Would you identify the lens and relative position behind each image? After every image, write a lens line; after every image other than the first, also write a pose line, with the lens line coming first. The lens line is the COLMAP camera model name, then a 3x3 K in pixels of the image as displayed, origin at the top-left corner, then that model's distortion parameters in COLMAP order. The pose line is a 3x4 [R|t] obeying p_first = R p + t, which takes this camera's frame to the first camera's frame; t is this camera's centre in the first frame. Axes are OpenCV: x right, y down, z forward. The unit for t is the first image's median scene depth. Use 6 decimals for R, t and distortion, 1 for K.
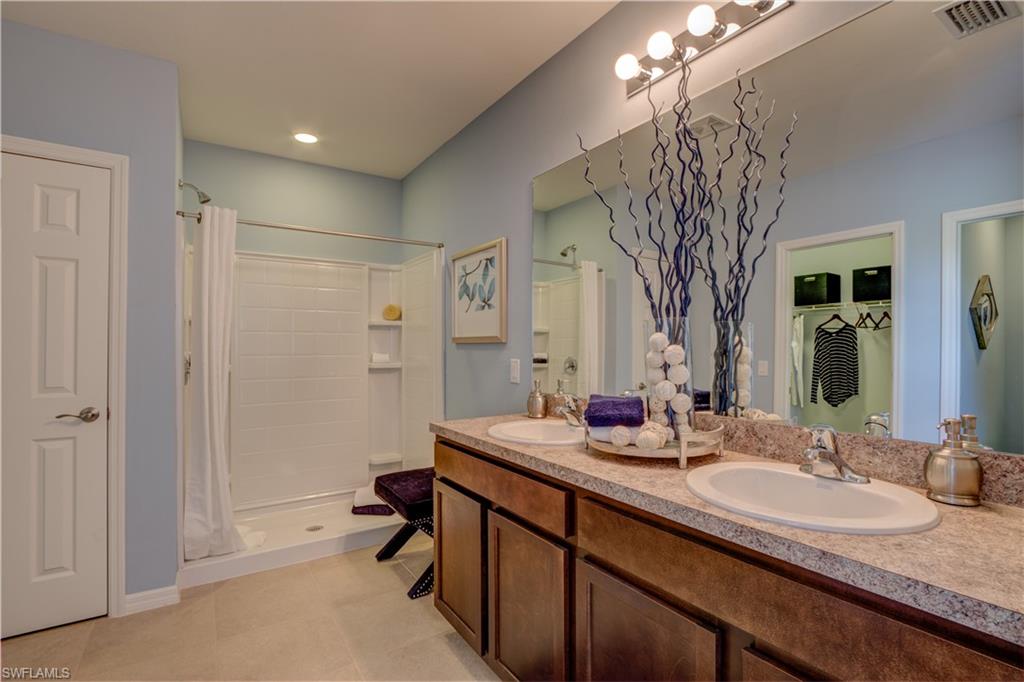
lens RADIAL K [[470.9, 0, 512.0], [0, 470.9, 341.0], [0, 0, 1]] dist [-0.019114, -0.000300]
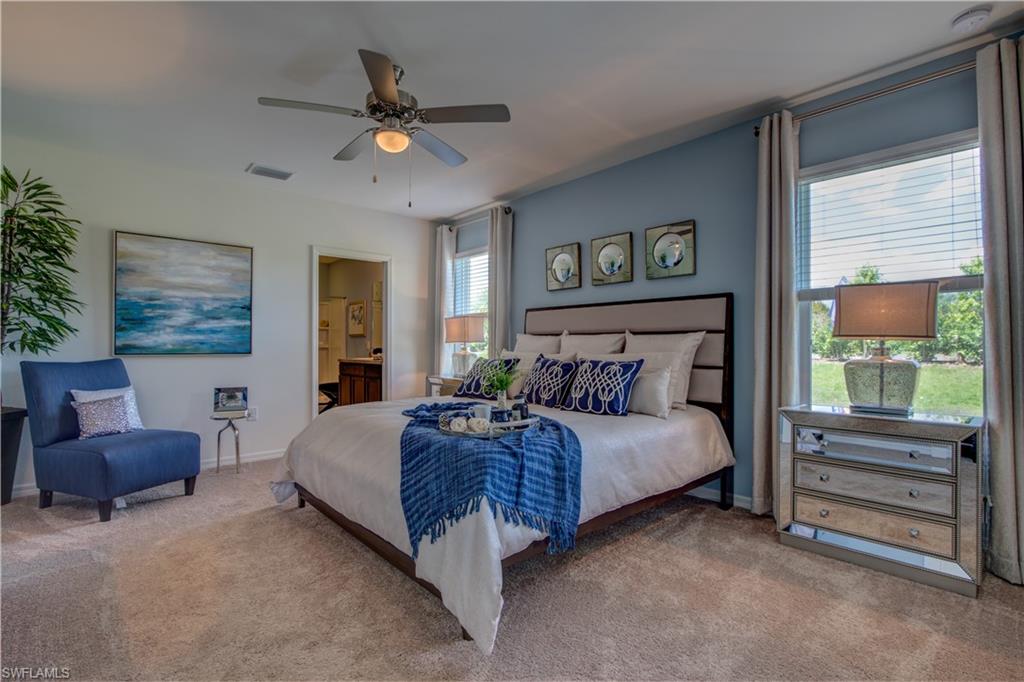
lens RADIAL K [[470.9, 0, 512.0], [0, 470.9, 341.0], [0, 0, 1]] dist [-0.019114, -0.000300]
pose [[0.988919, -0.001237, 0.148451, 0.402255], [0.000586, 0.999990, 0.004427, 0.021020], [-0.148455, -0.004291, 0.988910, -1.811065]]
